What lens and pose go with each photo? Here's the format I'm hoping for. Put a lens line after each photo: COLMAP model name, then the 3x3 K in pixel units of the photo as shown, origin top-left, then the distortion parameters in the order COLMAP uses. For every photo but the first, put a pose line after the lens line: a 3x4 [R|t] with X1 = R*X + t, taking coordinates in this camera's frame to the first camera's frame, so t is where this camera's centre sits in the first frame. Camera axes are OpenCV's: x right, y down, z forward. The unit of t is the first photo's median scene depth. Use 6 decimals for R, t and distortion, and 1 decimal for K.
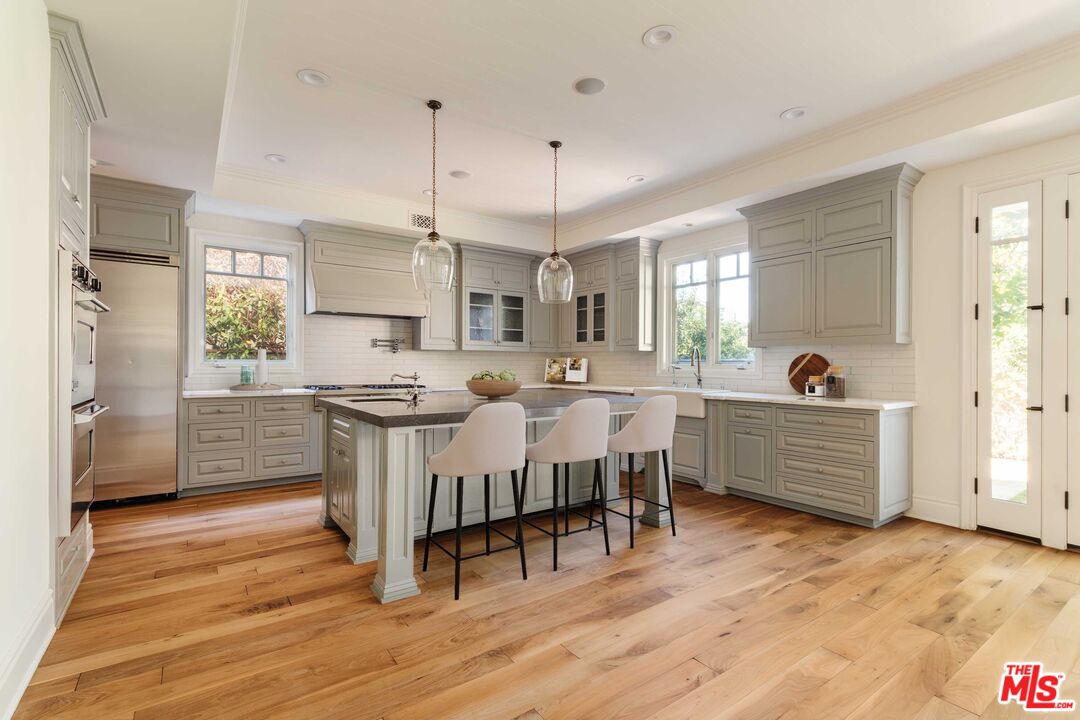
lens RADIAL K [[503.9, 0, 541.4], [0, 503.9, 366.2], [0, 0, 1]] dist [0.003945, 0.000657]
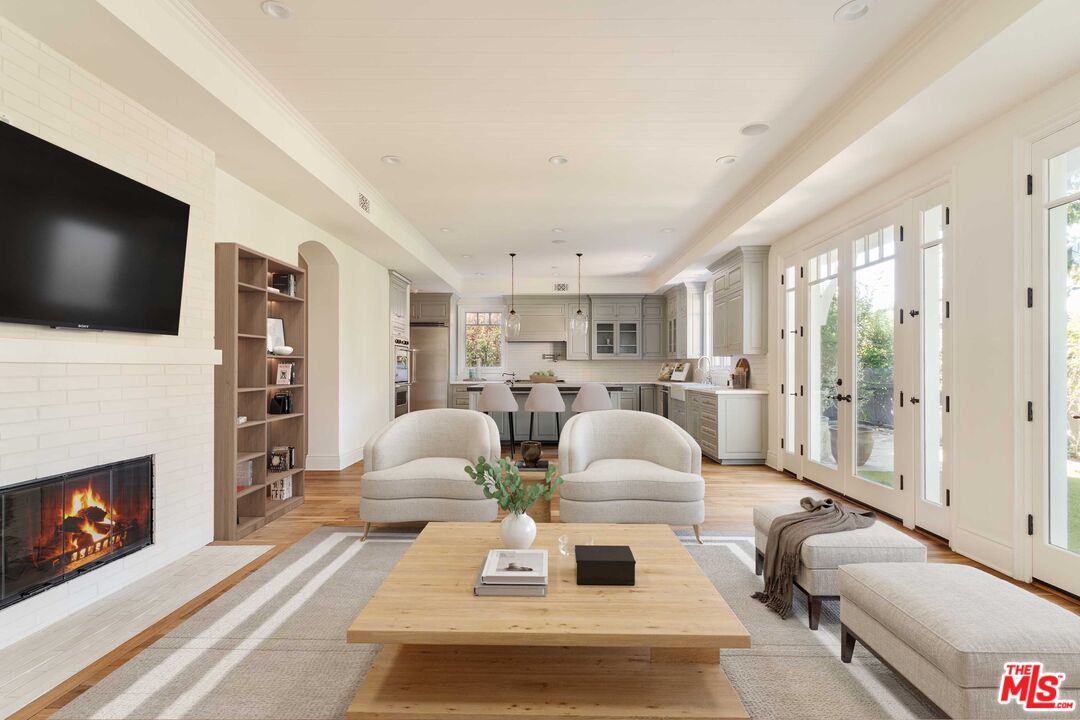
lens RADIAL K [[503.9, 0, 541.4], [0, 503.9, 366.2], [0, 0, 1]] dist [0.003945, 0.000657]
pose [[0.806764, -0.007867, -0.590821, 0.702141], [0.004434, 0.999964, -0.007259, 0.000894], [0.590857, 0.003237, 0.806770, -0.431479]]
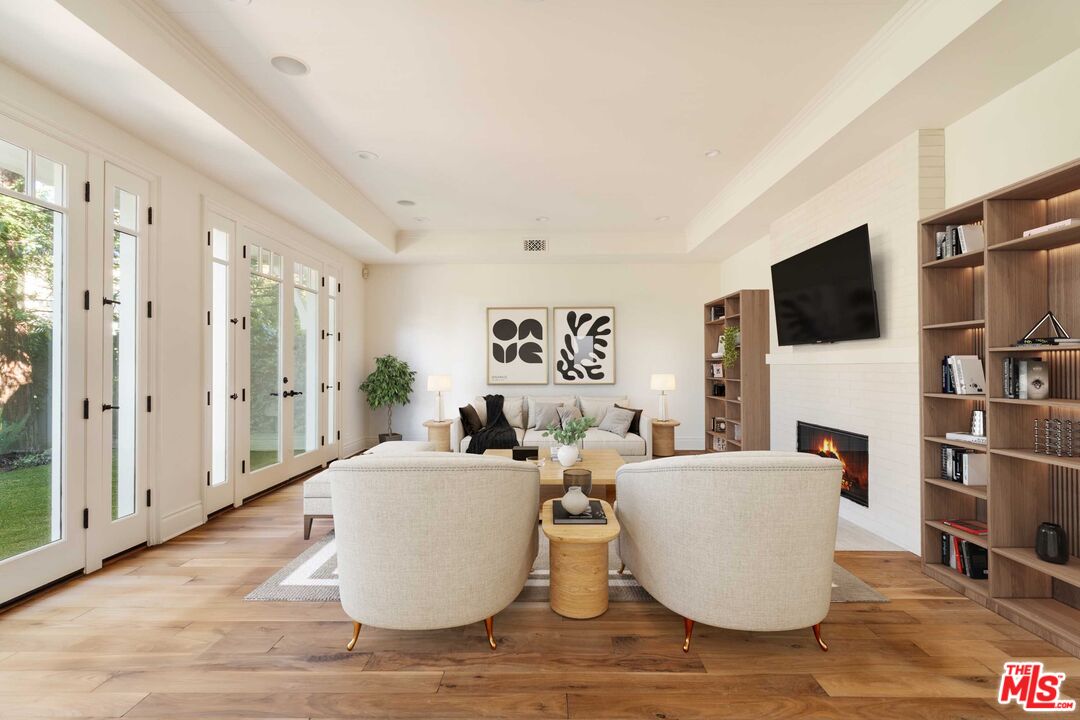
lens RADIAL K [[503.9, 0, 541.4], [0, 503.9, 366.2], [0, 0, 1]] dist [0.003945, 0.000657]
pose [[-0.811166, 0.000663, 0.584816, -0.210923], [-0.001765, 0.999992, -0.003583, 0.000093], [-0.584814, -0.003938, -0.811158, 0.868255]]
